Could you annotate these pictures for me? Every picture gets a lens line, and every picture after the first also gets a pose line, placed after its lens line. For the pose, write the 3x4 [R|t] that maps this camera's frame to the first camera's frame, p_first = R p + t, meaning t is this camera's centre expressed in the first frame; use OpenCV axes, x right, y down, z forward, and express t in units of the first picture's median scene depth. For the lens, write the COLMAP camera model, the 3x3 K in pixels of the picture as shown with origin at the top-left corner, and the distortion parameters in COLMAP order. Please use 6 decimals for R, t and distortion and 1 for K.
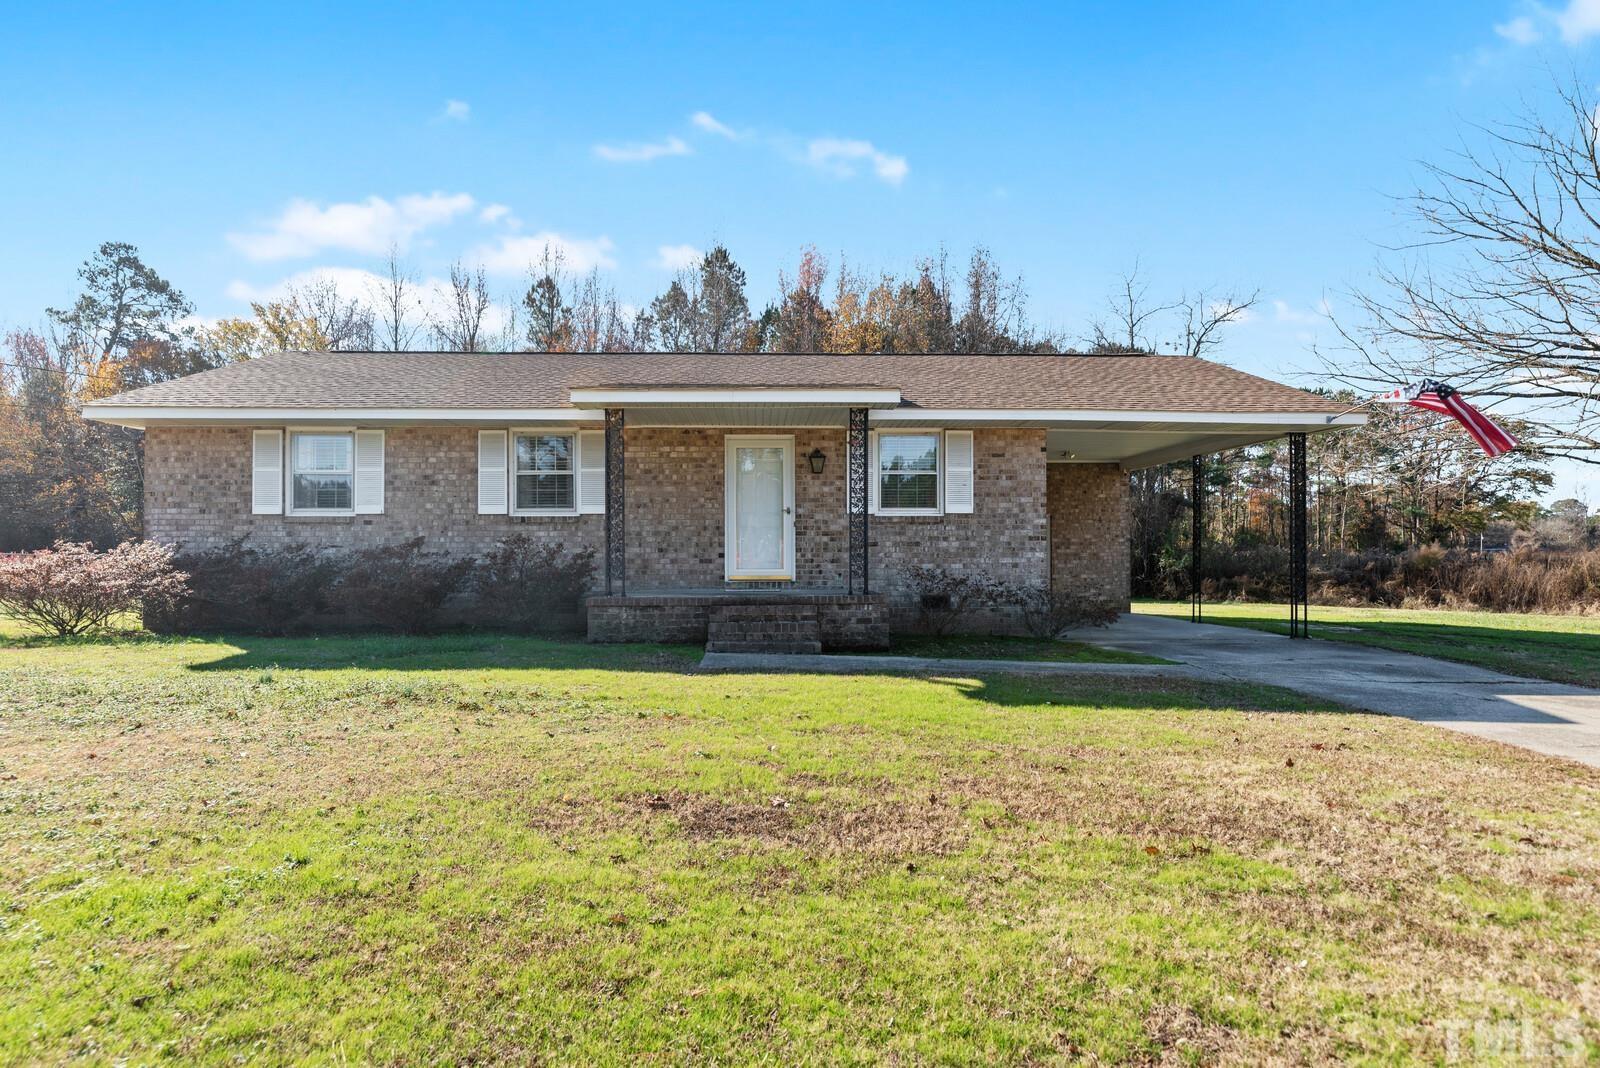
lens RADIAL K [[779.4, 0, 800.0], [0, 779.4, 534.0], [0, 0, 1]] dist [-0.000312, 0.000250]
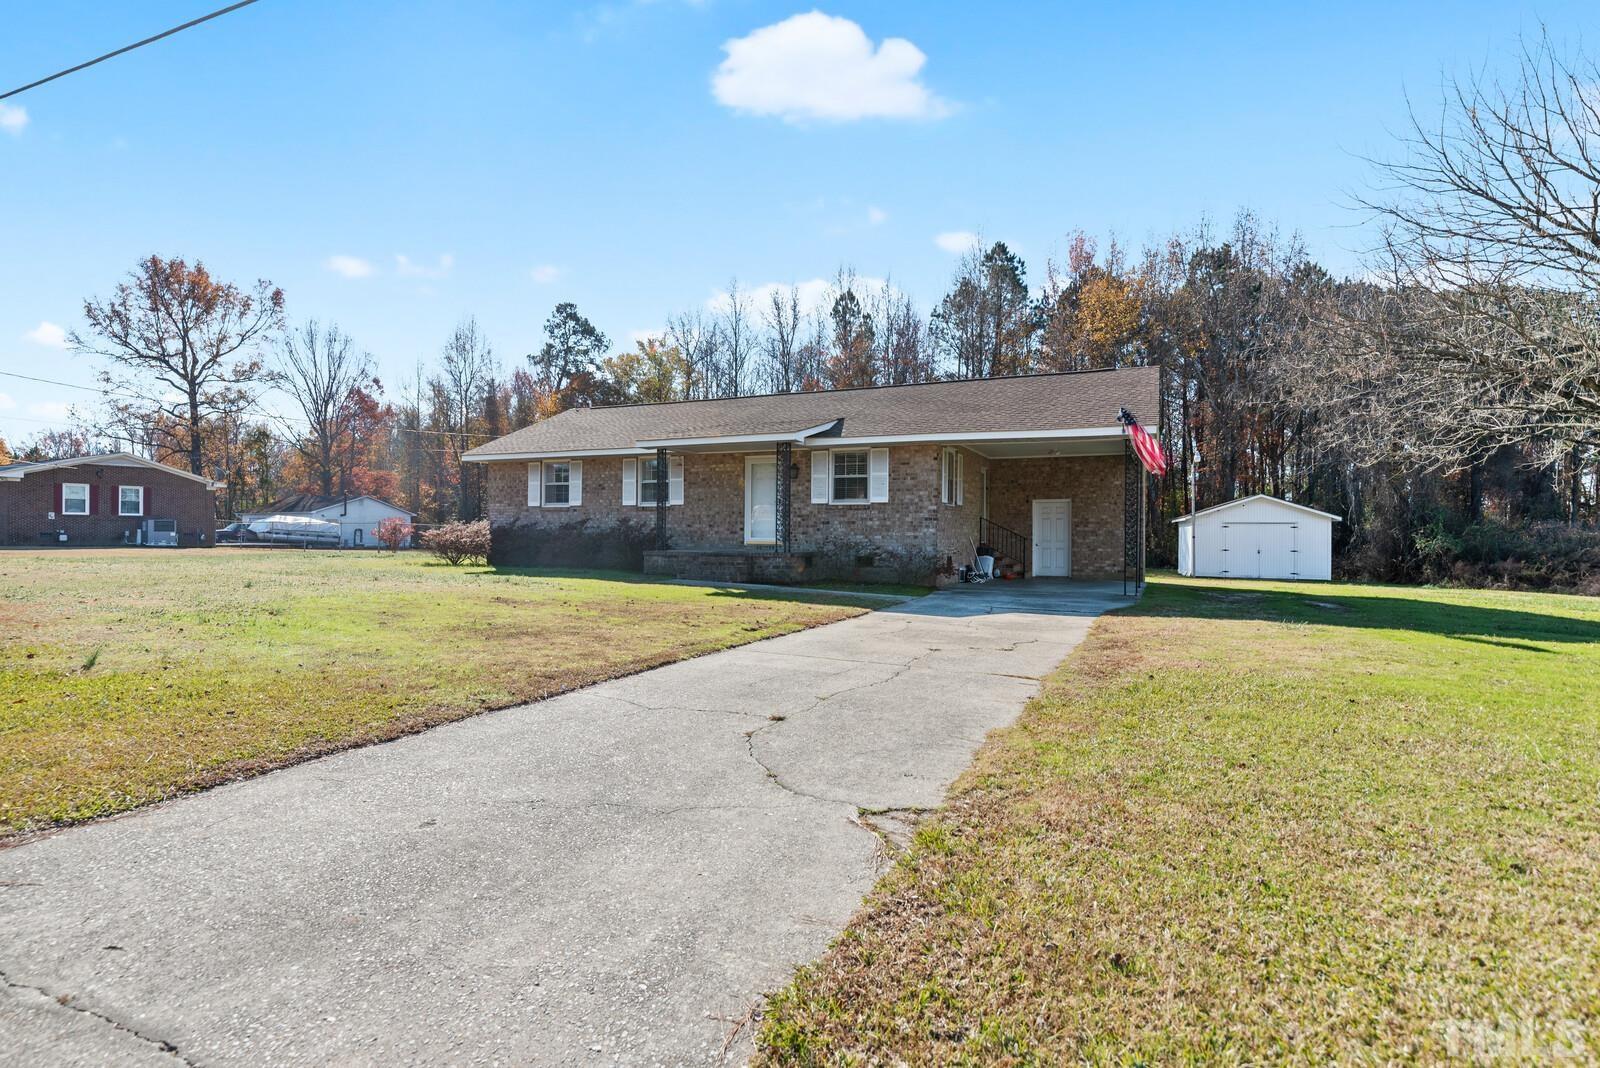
lens RADIAL K [[786.7, 0, 803.6], [0, 786.7, 502.2], [0, 0, 1]] dist [-0.000974, 0.000107]
pose [[0.899404, -0.008370, -0.437038, 0.138202], [0.003063, 0.999913, -0.012847, -0.001489], [0.437108, 0.010216, 0.899351, -0.083187]]
